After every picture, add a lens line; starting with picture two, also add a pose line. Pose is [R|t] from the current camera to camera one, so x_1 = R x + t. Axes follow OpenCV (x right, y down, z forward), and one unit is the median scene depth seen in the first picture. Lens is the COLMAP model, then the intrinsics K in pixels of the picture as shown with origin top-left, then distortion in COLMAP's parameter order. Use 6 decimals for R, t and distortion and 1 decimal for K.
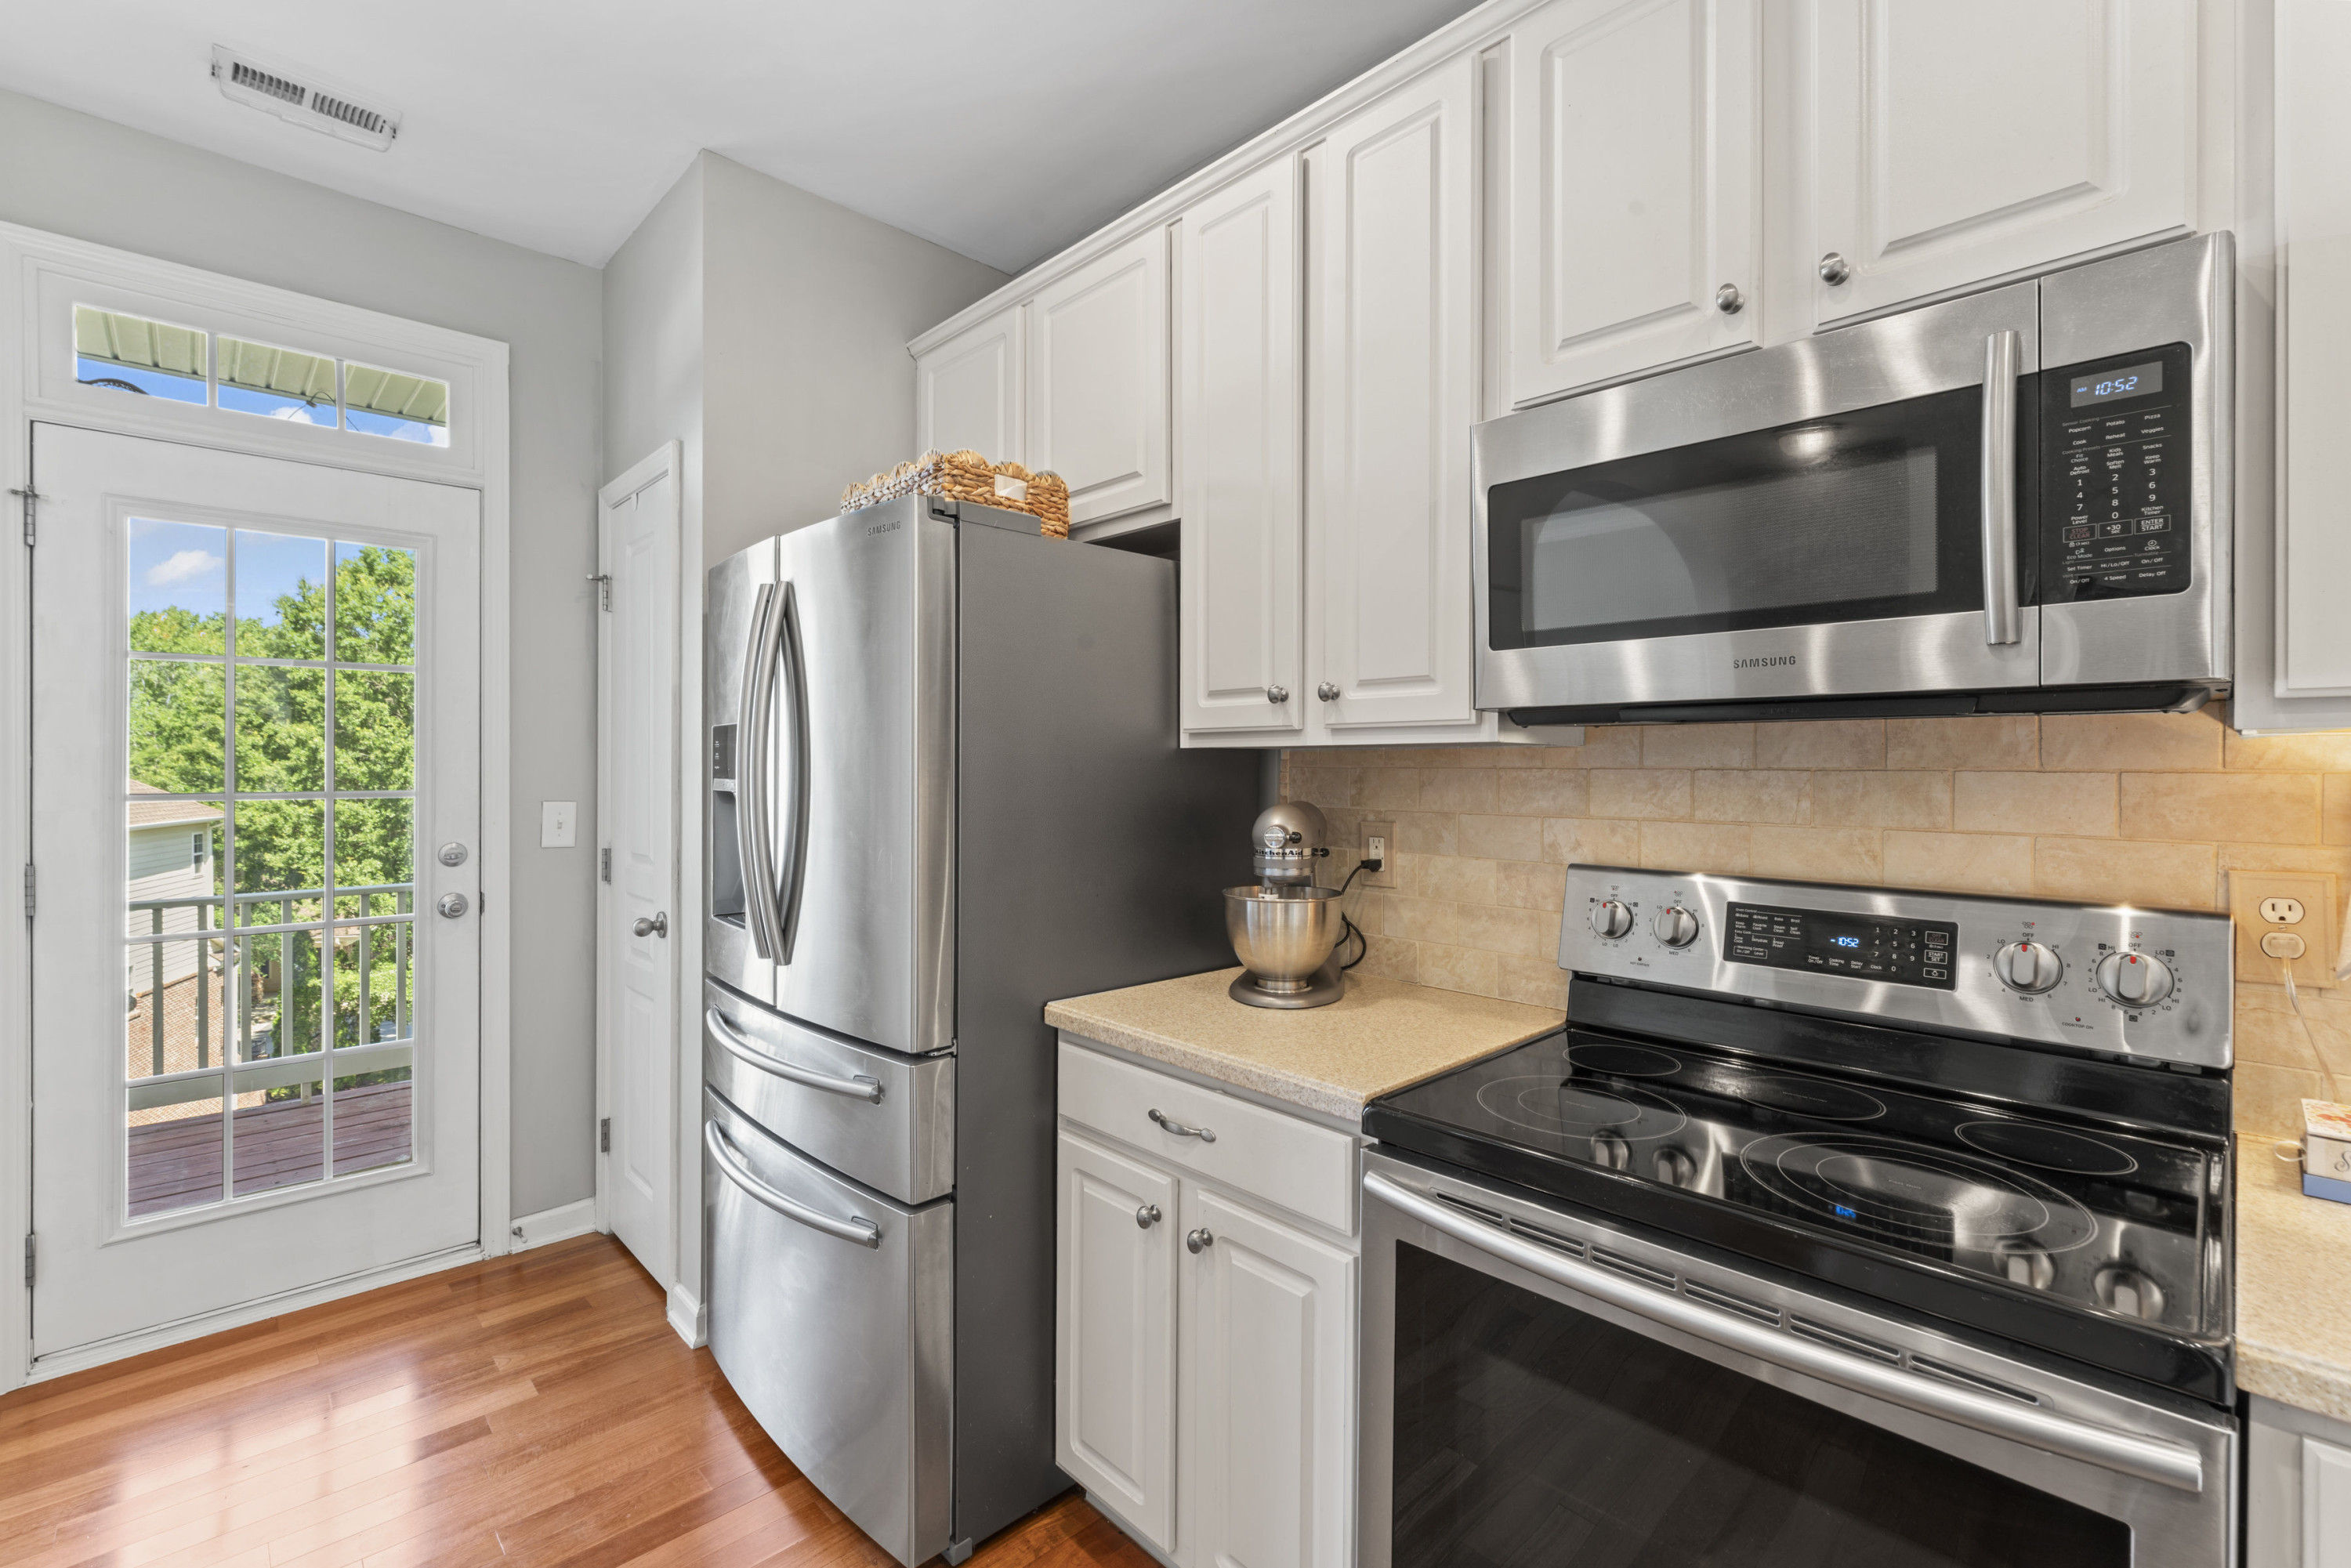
lens RADIAL K [[1018.3, 0, 1174.4], [0, 1018.3, 764.8], [0, 0, 1]] dist [-0.006432, -0.000289]
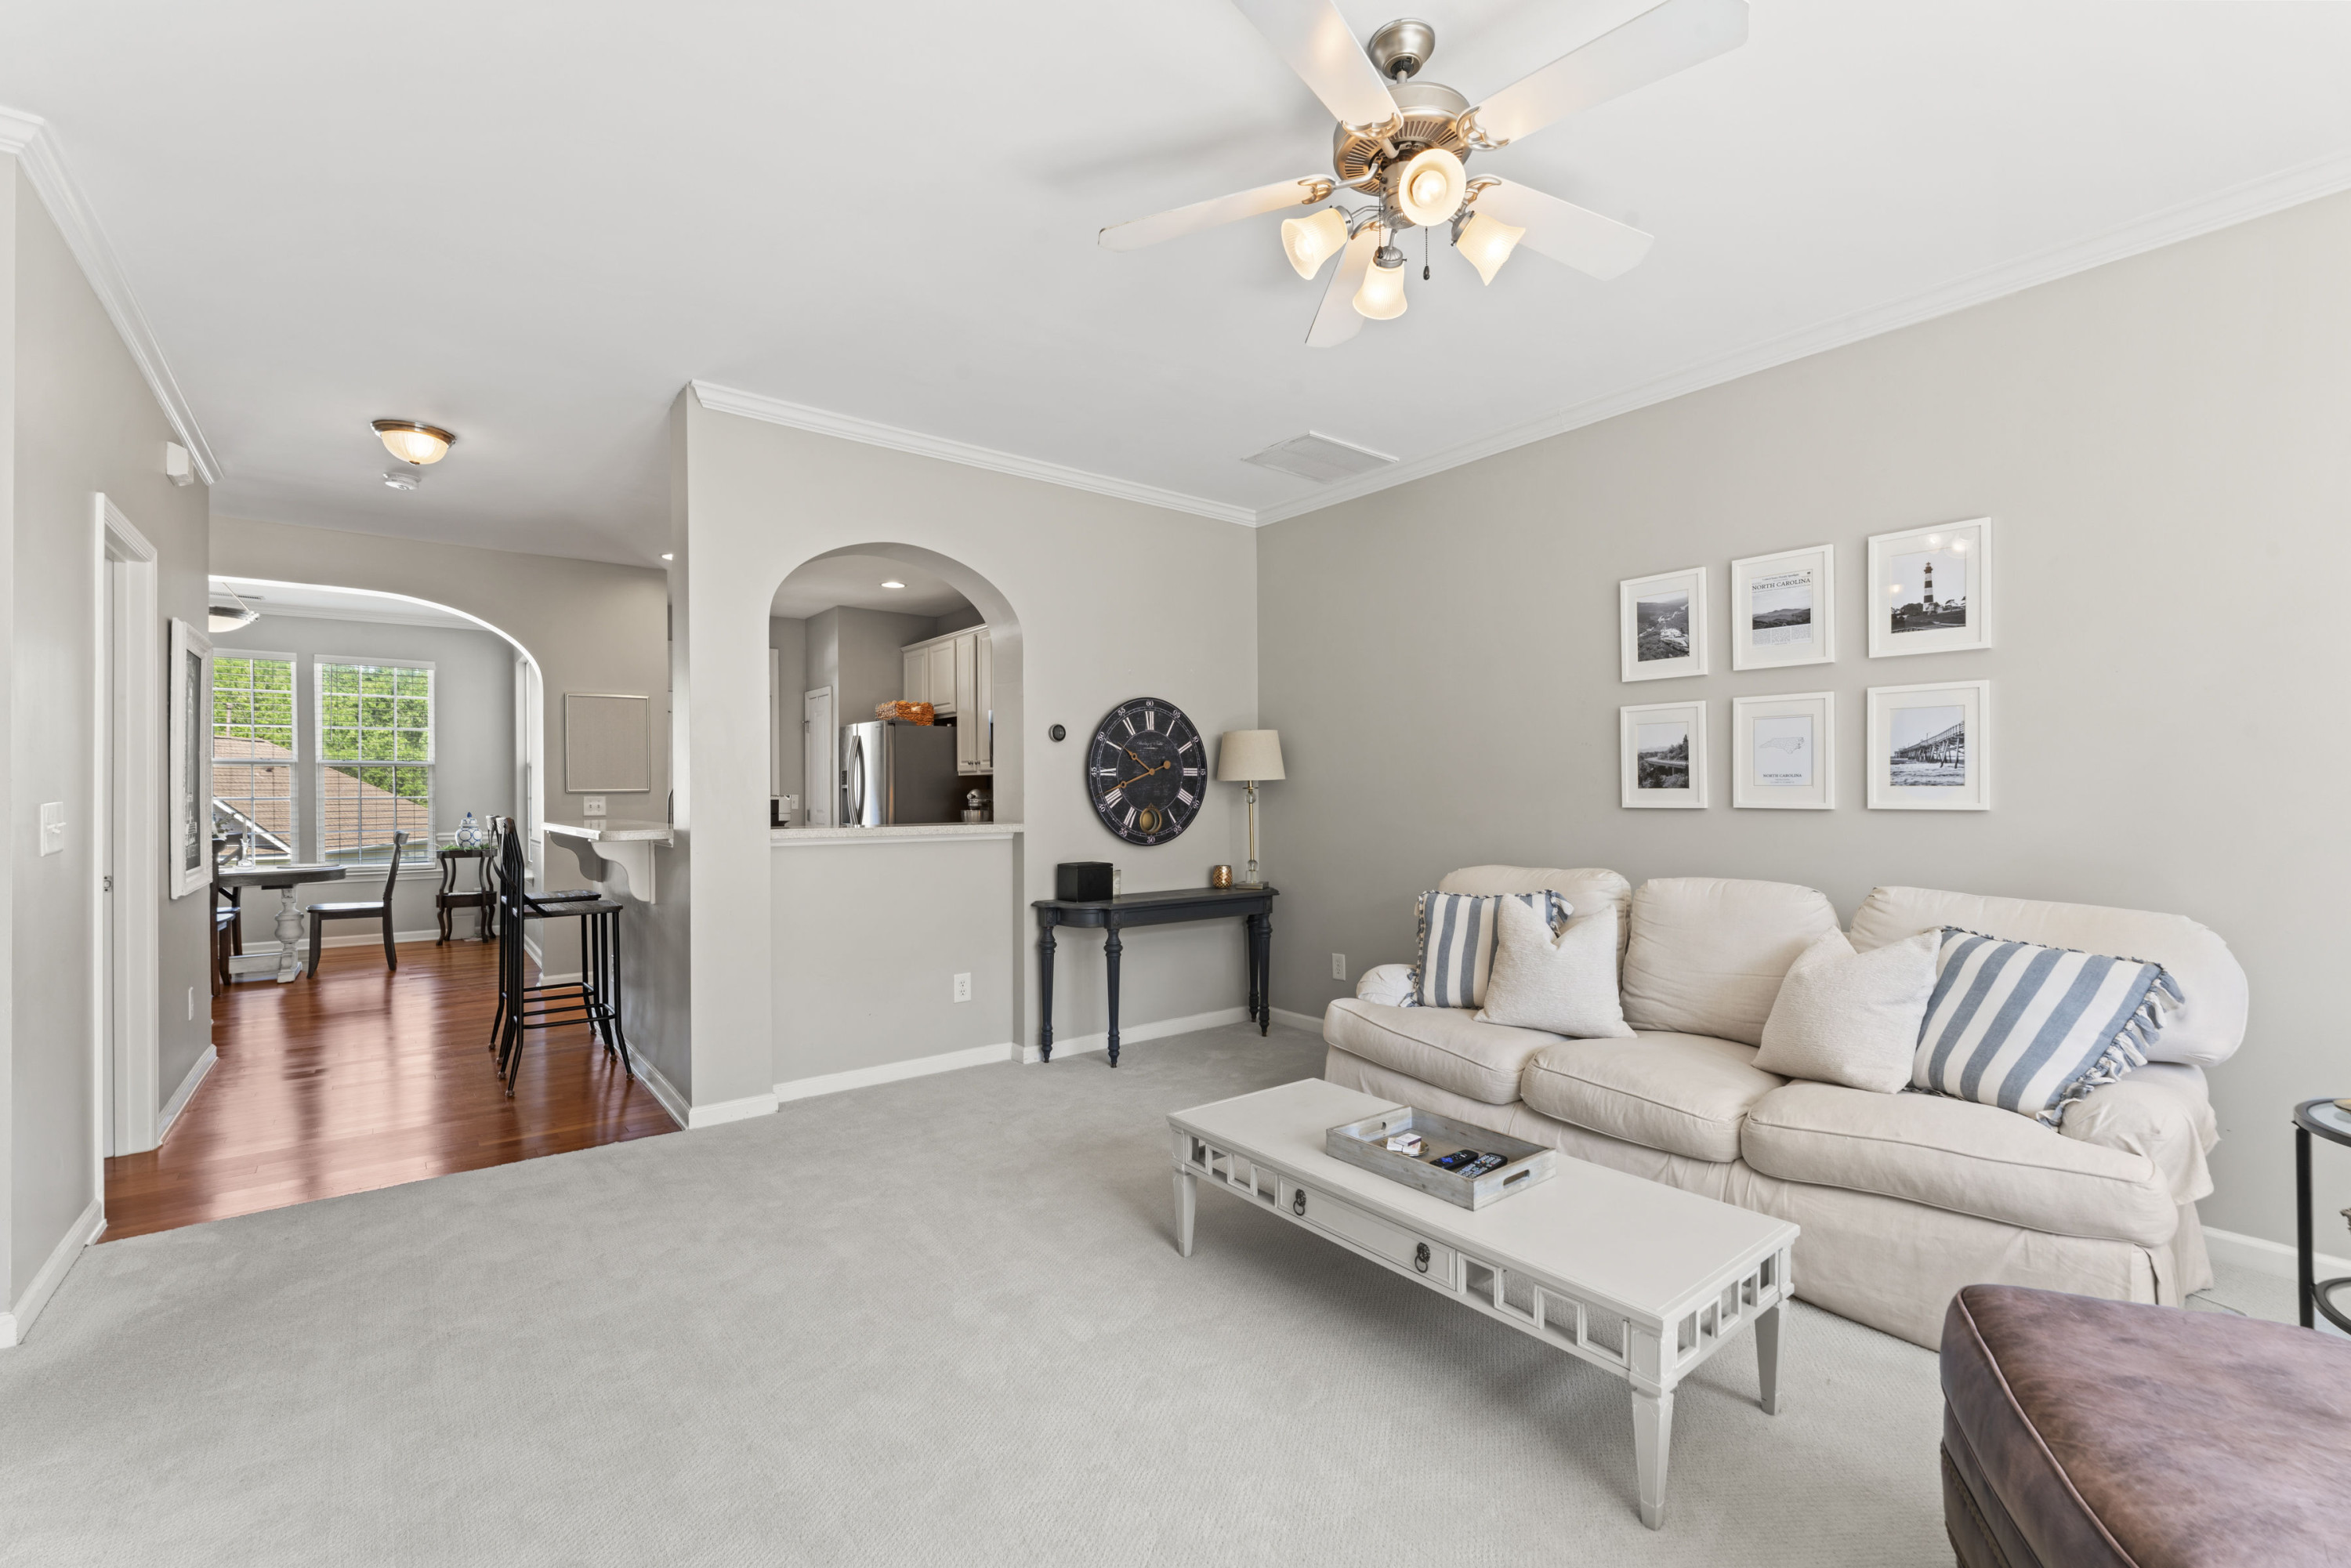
lens RADIAL K [[1018.3, 0, 1174.5], [0, 1018.3, 782.6], [0, 0, 1]] dist [-0.006432, -0.000289]
pose [[0.994397, -0.009412, -0.105291, 1.180043], [0.008504, 0.999923, -0.009074, 0.049969], [0.105369, 0.008127, 0.994400, -2.644445]]
